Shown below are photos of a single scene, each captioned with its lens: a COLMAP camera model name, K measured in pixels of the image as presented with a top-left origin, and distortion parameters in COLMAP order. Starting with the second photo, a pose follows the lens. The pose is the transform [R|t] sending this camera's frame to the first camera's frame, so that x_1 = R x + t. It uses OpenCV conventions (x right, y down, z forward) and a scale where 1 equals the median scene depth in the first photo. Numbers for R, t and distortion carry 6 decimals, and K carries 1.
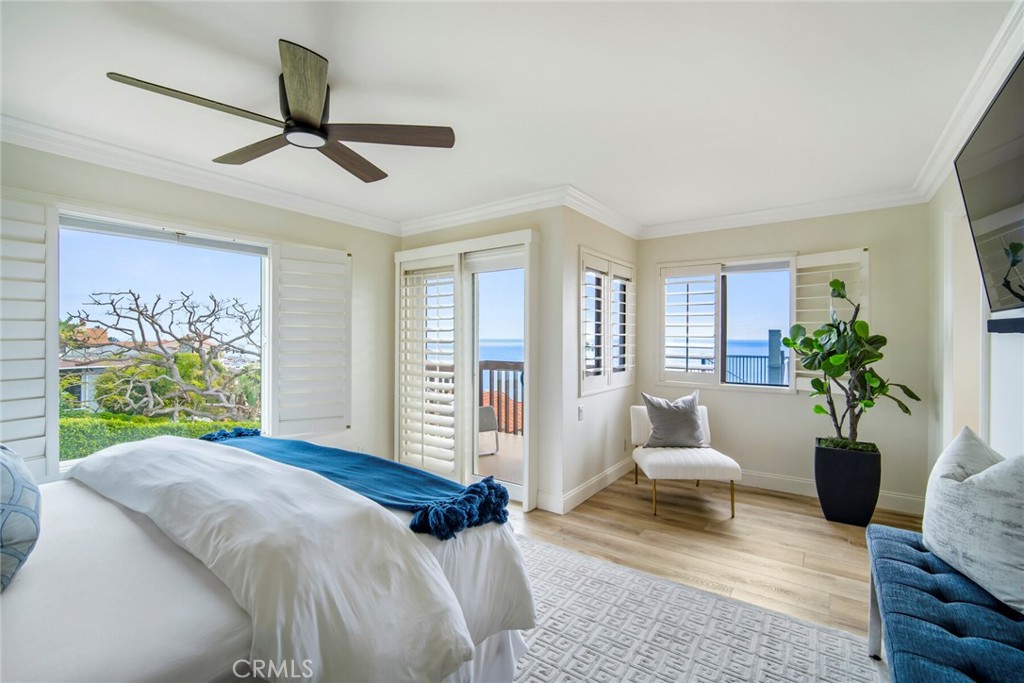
lens RADIAL K [[458.1, 0, 502.6], [0, 458.1, 338.1], [0, 0, 1]] dist [-0.014397, 0.003909]
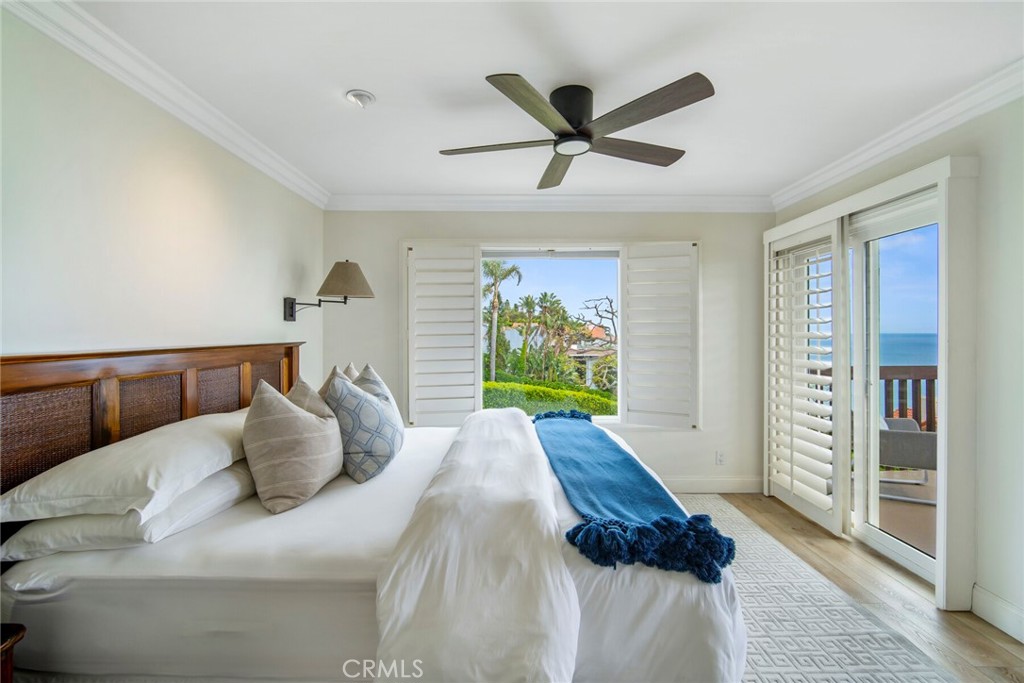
lens RADIAL K [[449.2, 0, 514.3], [0, 449.2, 332.9], [0, 0, 1]] dist [-0.012973, 0.004128]
pose [[0.577041, -0.003463, -0.816708, 0.208043], [0.002408, 0.999994, -0.002539, 0.001539], [0.816712, -0.000501, 0.577046, 0.166172]]
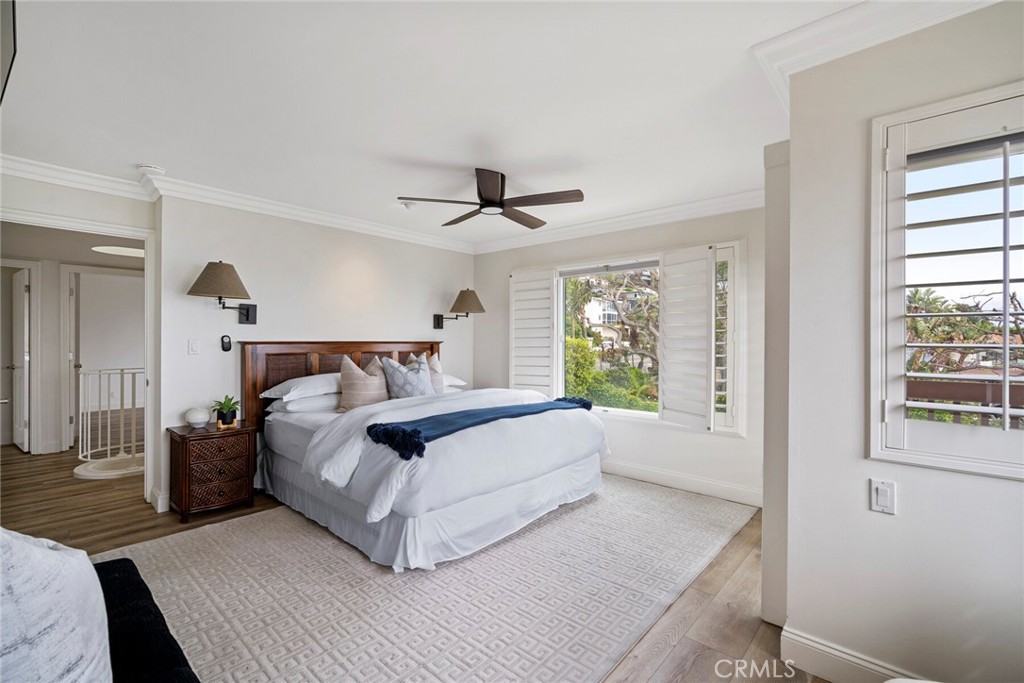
lens RADIAL K [[458.1, 0, 502.6], [0, 458.1, 338.1], [0, 0, 1]] dist [-0.014397, 0.003909]
pose [[-0.127297, -0.010734, -0.991807, 0.668161], [-0.006225, 0.999930, -0.010023, 0.018284], [0.991845, 0.004898, -0.127355, 0.708948]]
